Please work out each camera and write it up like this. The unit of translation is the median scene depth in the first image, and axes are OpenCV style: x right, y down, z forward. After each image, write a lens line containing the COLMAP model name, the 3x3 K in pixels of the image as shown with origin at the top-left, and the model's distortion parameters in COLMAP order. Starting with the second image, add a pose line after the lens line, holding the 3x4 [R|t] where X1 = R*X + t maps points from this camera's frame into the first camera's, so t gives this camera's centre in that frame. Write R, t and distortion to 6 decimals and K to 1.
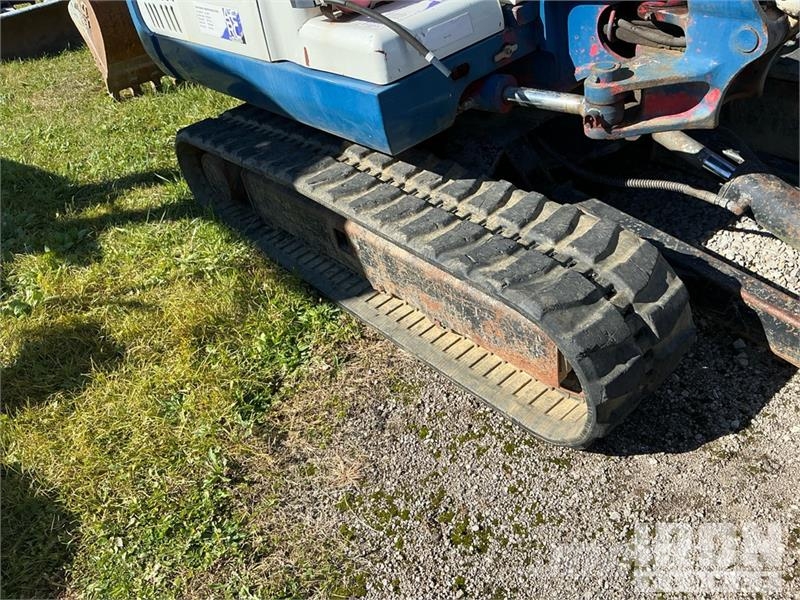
lens RADIAL K [[666.7, 0, 407.7], [0, 666.7, 303.4], [0, 0, 1]] dist [0.105030, -0.203570]
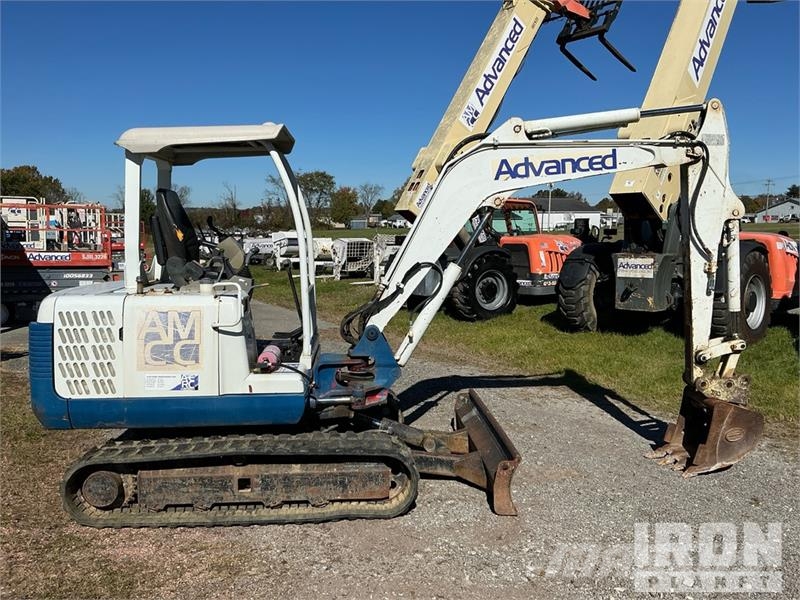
lens RADIAL K [[666.7, 0, 401.3], [0, 666.7, 301.7], [0, 0, 1]] dist [0.105030, -0.203570]
pose [[0.587362, 0.087486, 0.804582, -1.727441], [0.401253, 0.831876, -0.383377, 0.472829], [-0.702853, 0.548022, 0.453509, -0.564842]]
